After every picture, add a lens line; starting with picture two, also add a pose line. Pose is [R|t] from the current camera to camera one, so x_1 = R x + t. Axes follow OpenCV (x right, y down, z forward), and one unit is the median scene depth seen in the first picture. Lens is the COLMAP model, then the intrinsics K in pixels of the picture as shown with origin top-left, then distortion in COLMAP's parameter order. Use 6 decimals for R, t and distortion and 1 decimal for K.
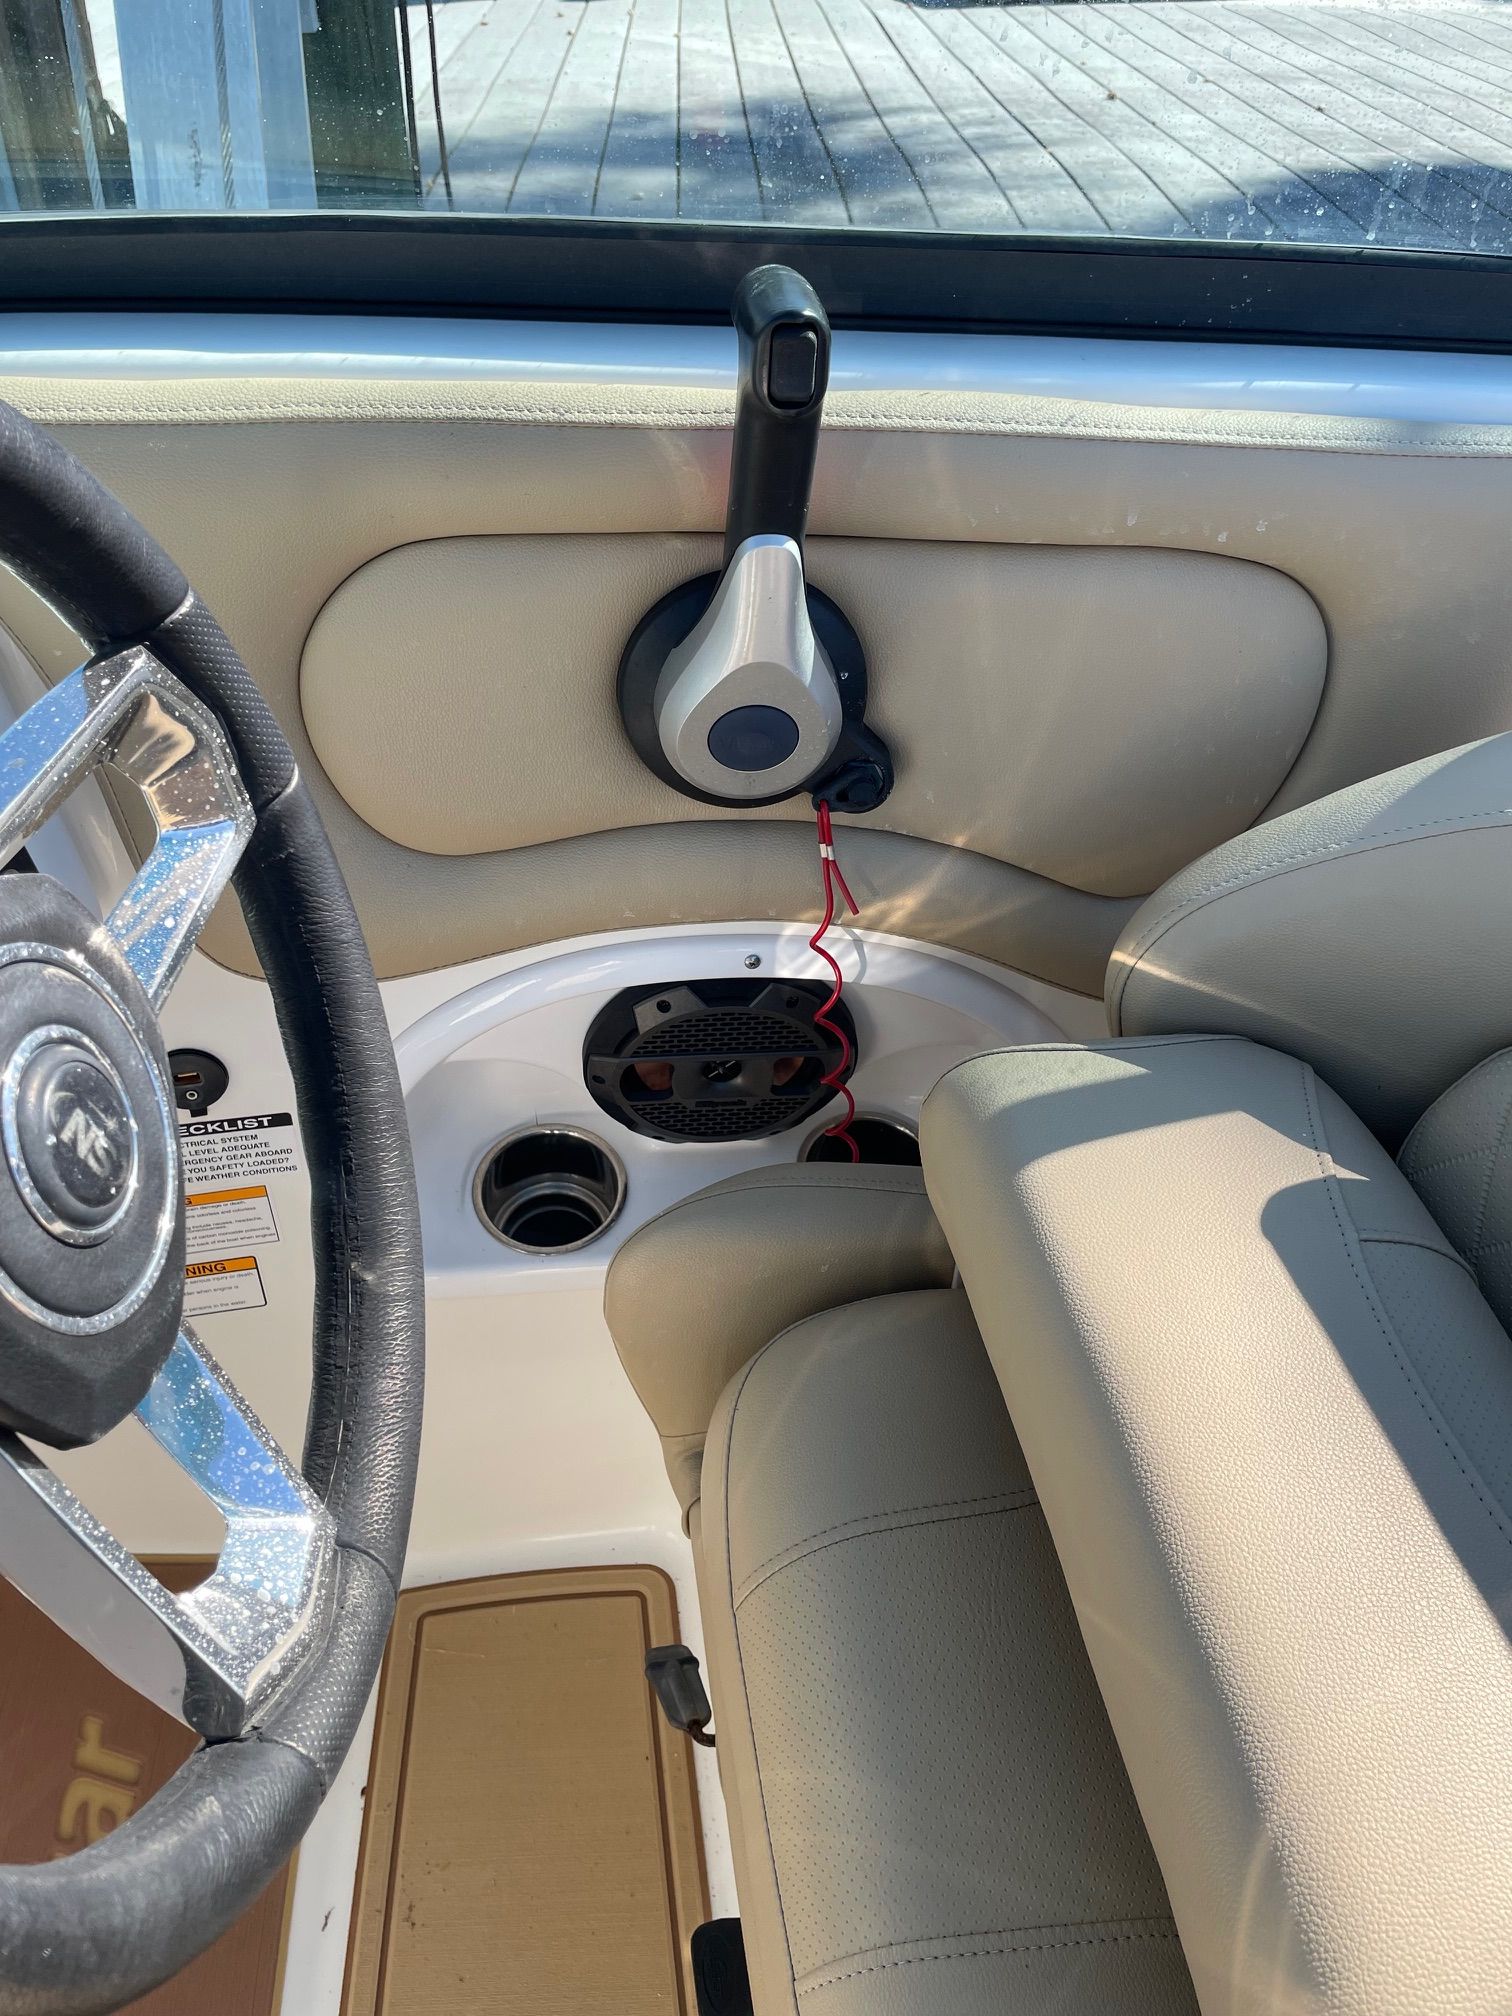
lens RADIAL K [[1519.9, 0, 745.0], [0, 1519.9, 1002.0], [0, 0, 1]] dist [0.082589, -0.114392]
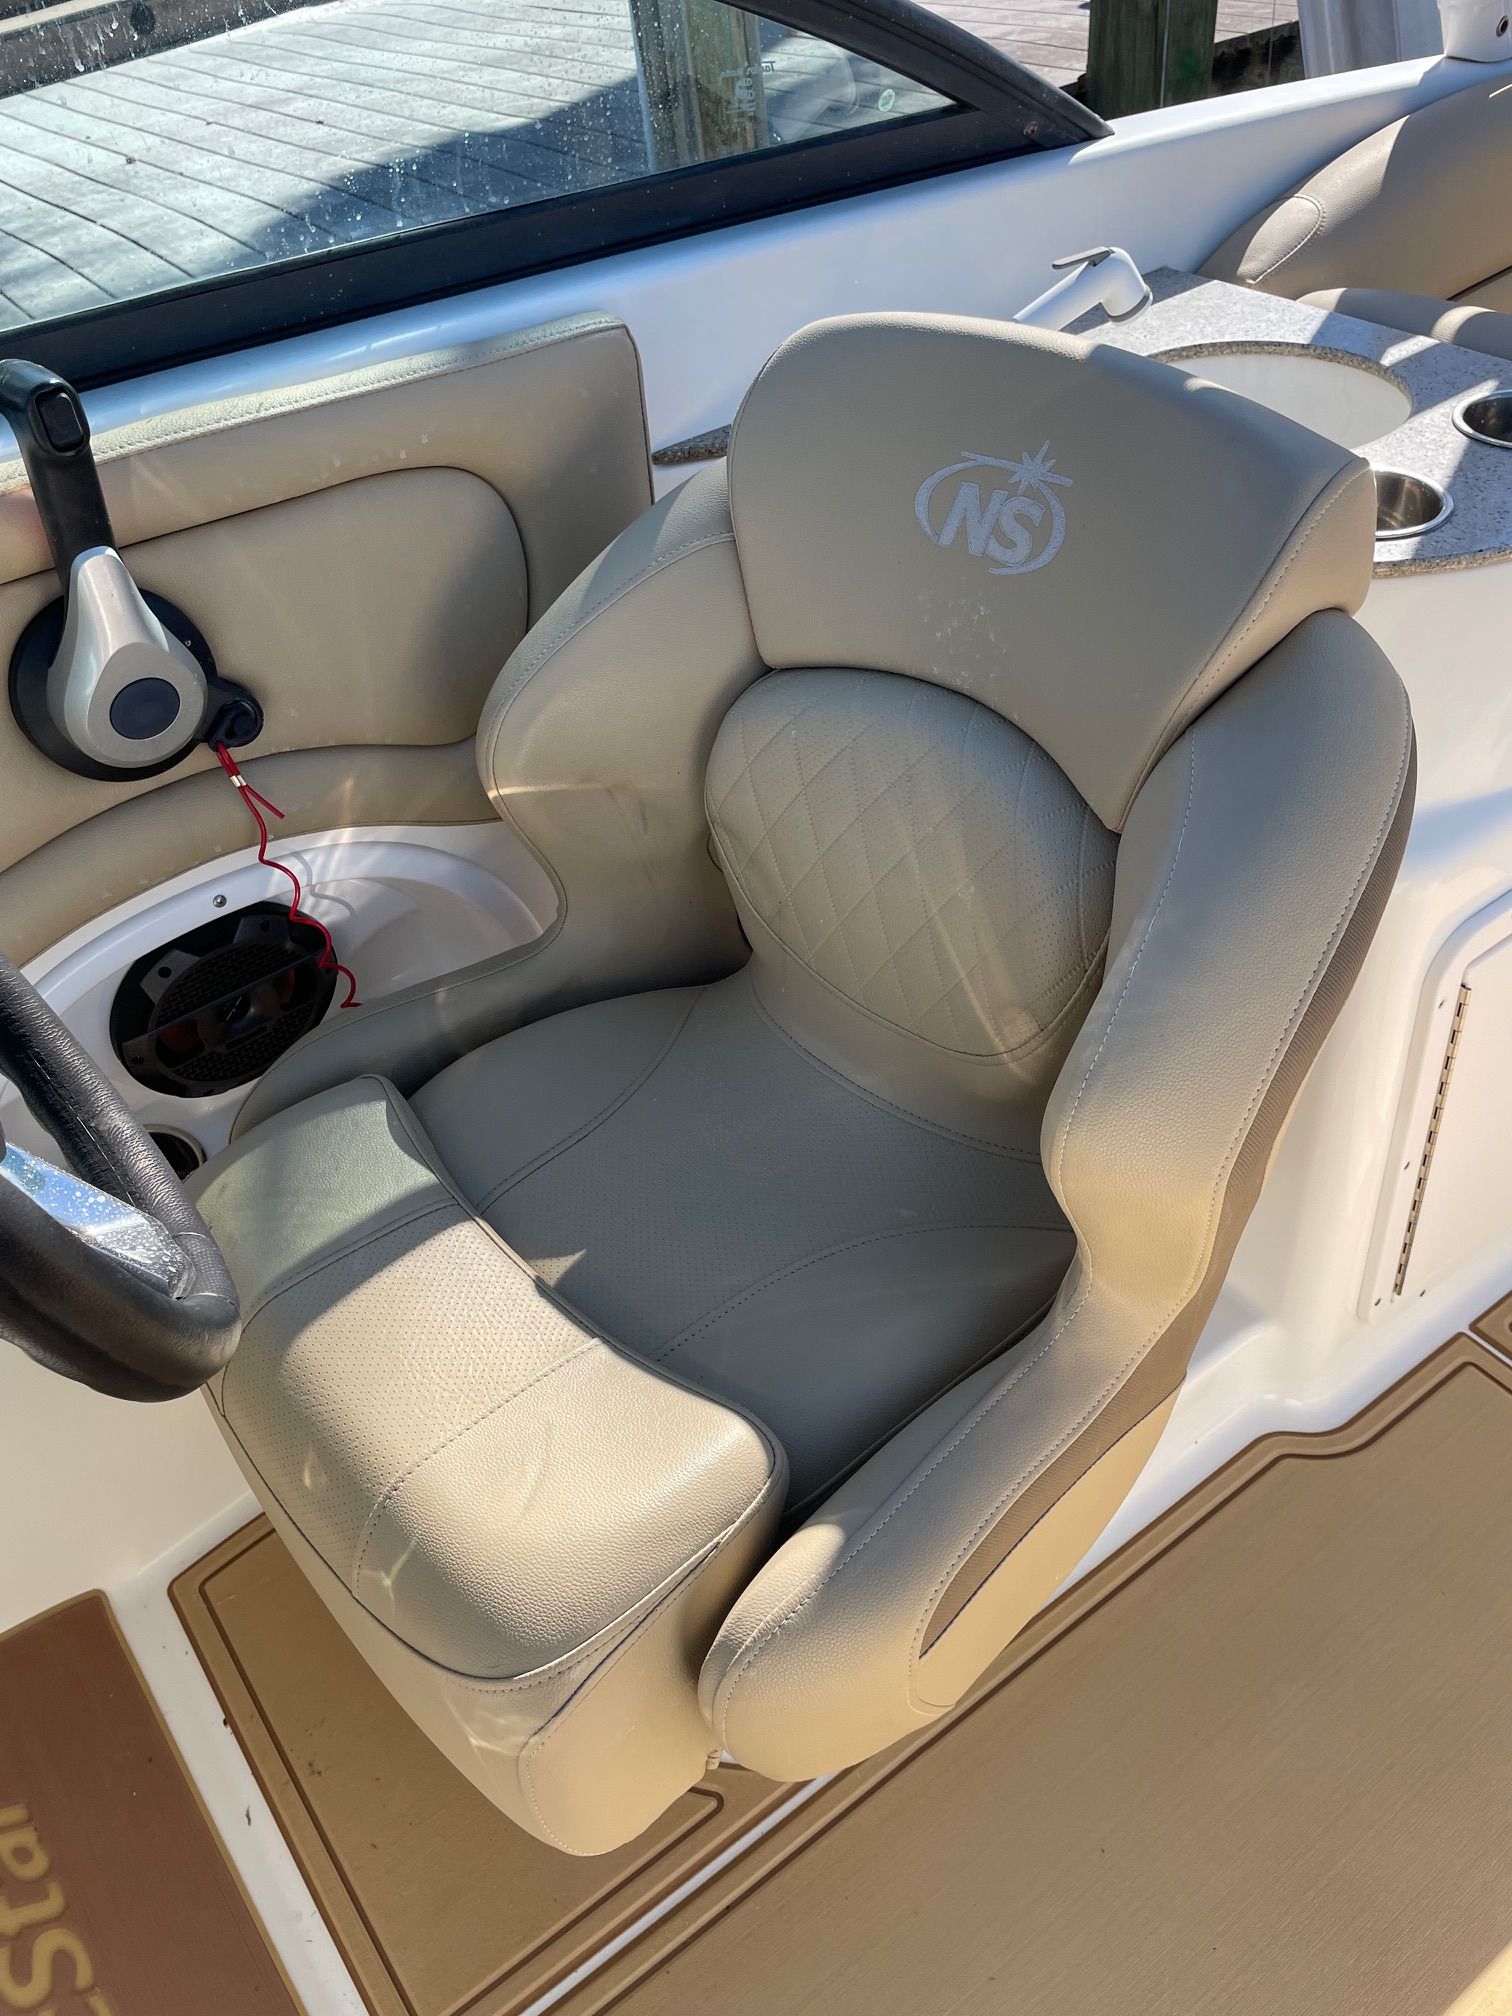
lens RADIAL K [[1519.9, 0, 745.0], [0, 1519.9, 1002.0], [0, 0, 1]] dist [0.082589, -0.114392]
pose [[0.831221, -0.437162, 0.343454, -0.105802], [0.440918, 0.894680, 0.071685, 0.148510], [-0.338620, 0.091849, 0.936430, -0.301961]]
